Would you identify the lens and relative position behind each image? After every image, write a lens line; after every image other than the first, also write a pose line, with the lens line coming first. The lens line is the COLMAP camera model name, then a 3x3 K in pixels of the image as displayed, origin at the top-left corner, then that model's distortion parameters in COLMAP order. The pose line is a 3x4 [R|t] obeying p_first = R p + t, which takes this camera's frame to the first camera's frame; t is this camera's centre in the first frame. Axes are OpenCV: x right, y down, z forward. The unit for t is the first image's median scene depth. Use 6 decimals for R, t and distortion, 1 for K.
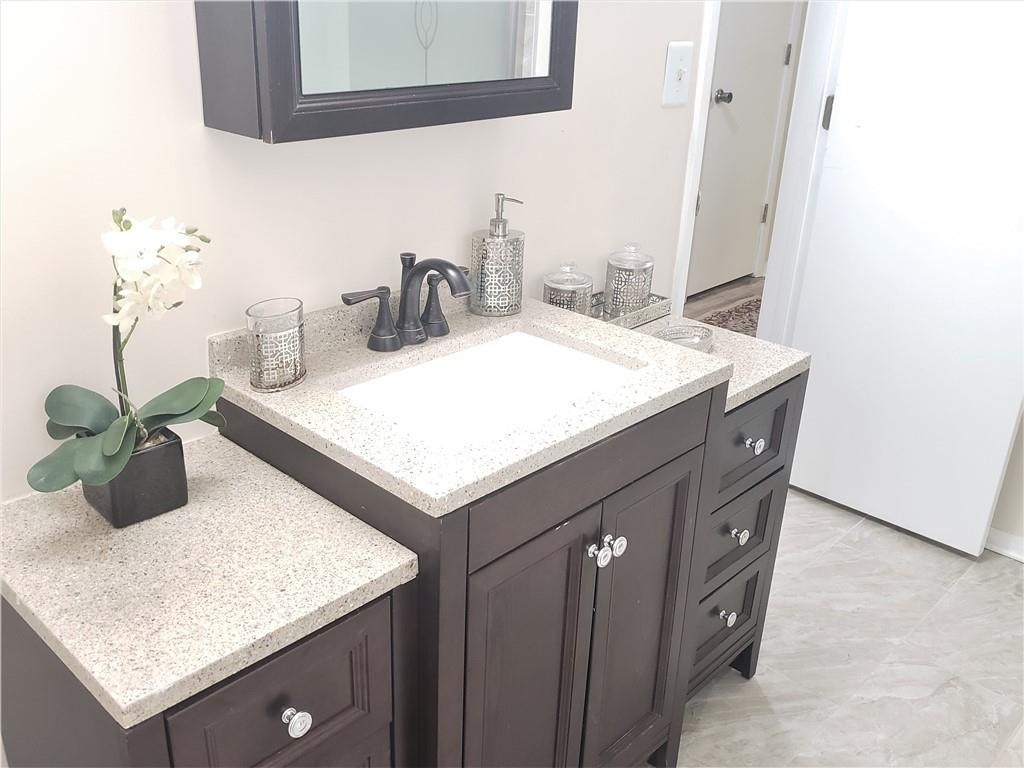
lens RADIAL K [[951.8, 0, 503.6], [0, 951.8, 403.1], [0, 0, 1]] dist [0.022242, 0.000000]
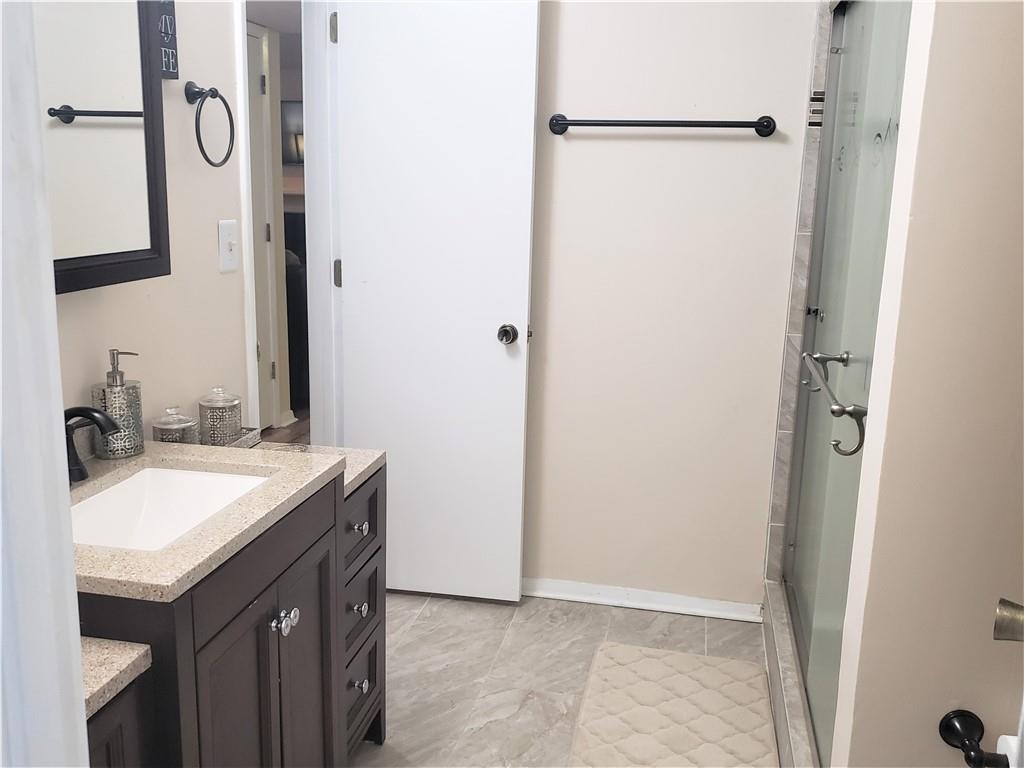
lens RADIAL K [[951.8, 0, 511.2], [0, 951.8, 384.7], [0, 0, 1]] dist [0.022242, 0.000000]
pose [[0.845206, -0.119768, 0.520847, -0.177206], [0.218556, 0.966808, -0.132348, 0.064919], [-0.487708, 0.225695, 0.843328, -0.155365]]
